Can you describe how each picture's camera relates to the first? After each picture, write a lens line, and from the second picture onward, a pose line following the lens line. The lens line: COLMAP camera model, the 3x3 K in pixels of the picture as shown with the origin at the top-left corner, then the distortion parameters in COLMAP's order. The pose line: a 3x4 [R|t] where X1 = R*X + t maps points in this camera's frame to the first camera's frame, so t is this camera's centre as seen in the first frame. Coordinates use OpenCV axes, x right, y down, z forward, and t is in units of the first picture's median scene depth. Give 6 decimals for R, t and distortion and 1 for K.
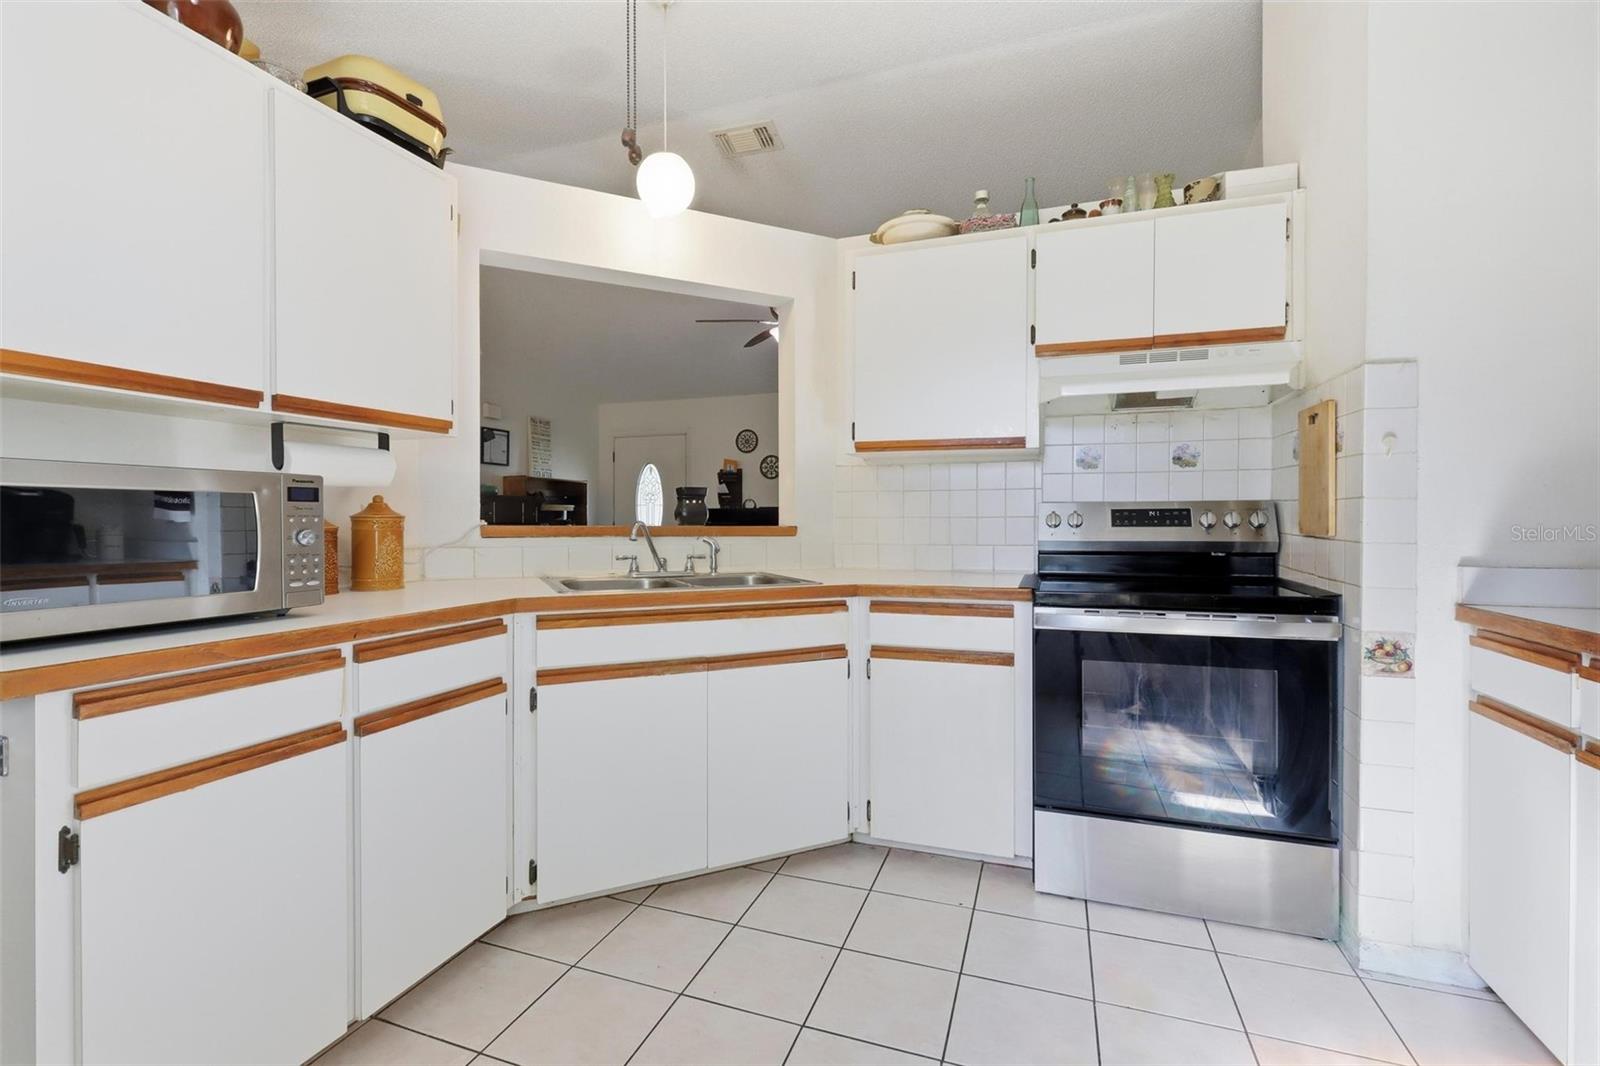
lens RADIAL K [[713.6, 0, 796.8], [0, 713.6, 522.8], [0, 0, 1]] dist [-0.002680, 0.001198]
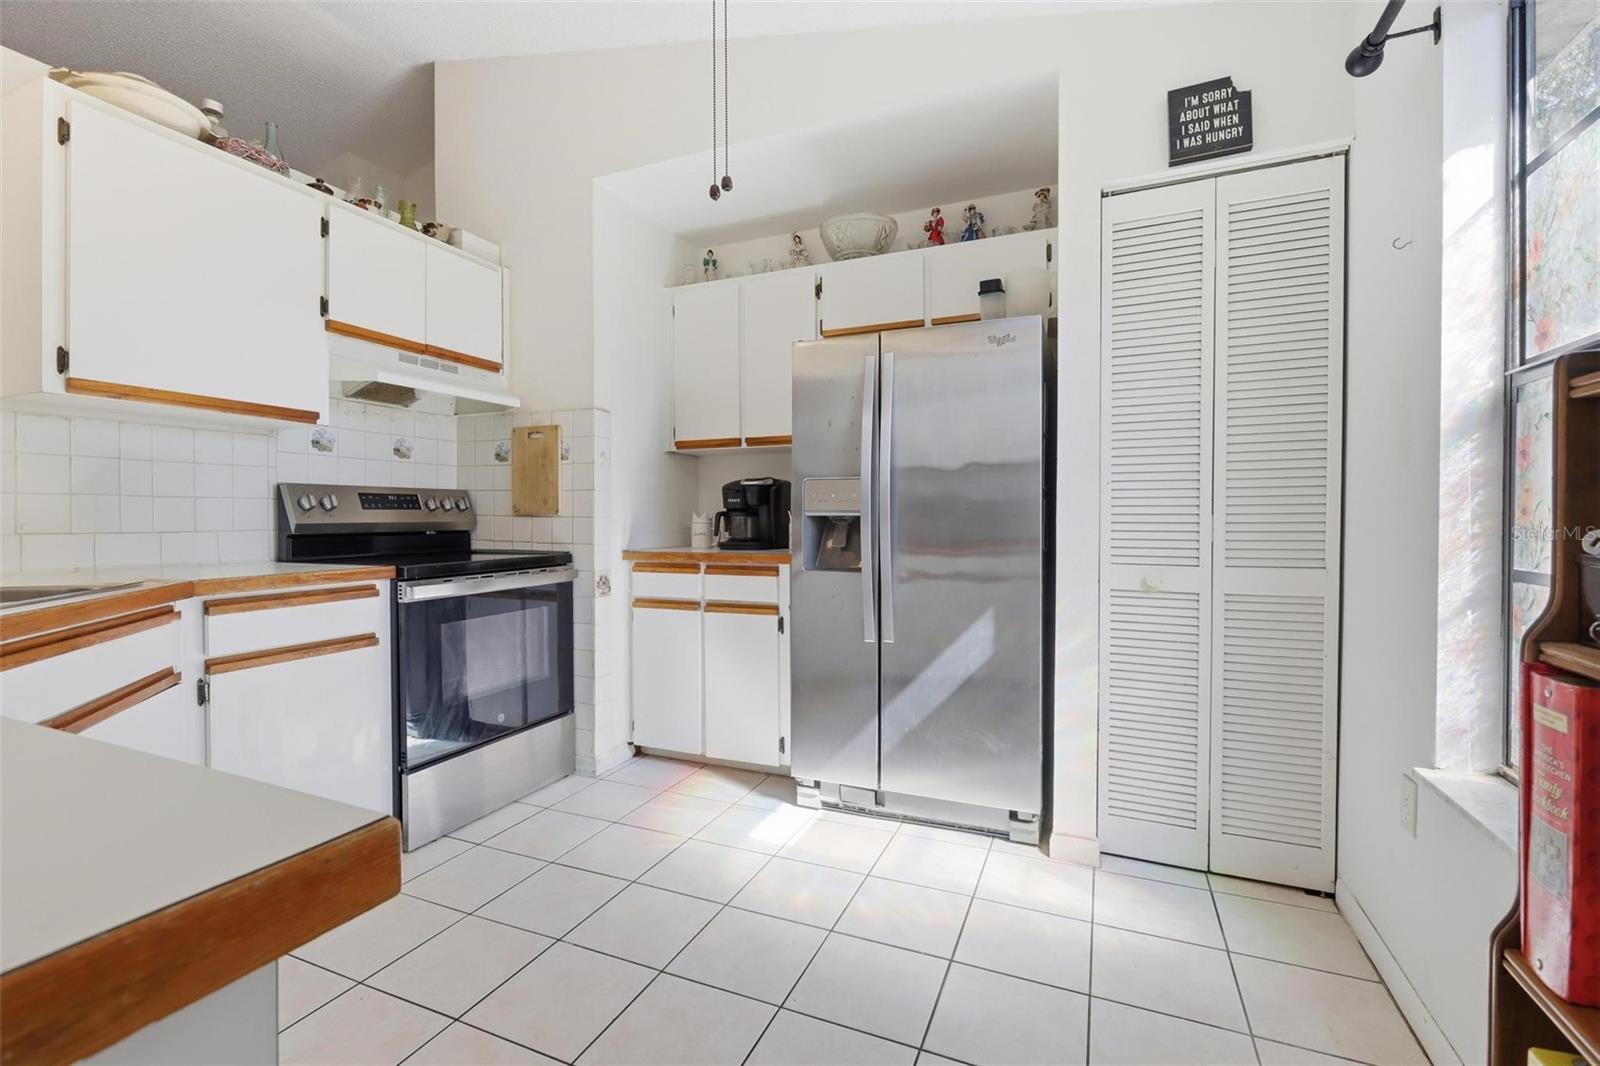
lens RADIAL K [[713.6, 0, 794.6], [0, 713.6, 527.7], [0, 0, 1]] dist [-0.002680, 0.001198]
pose [[0.064133, -0.013134, 0.997855, -0.603808], [0.006538, 0.999897, 0.012741, 0.024997], [-0.997920, 0.005707, 0.064212, 0.321093]]
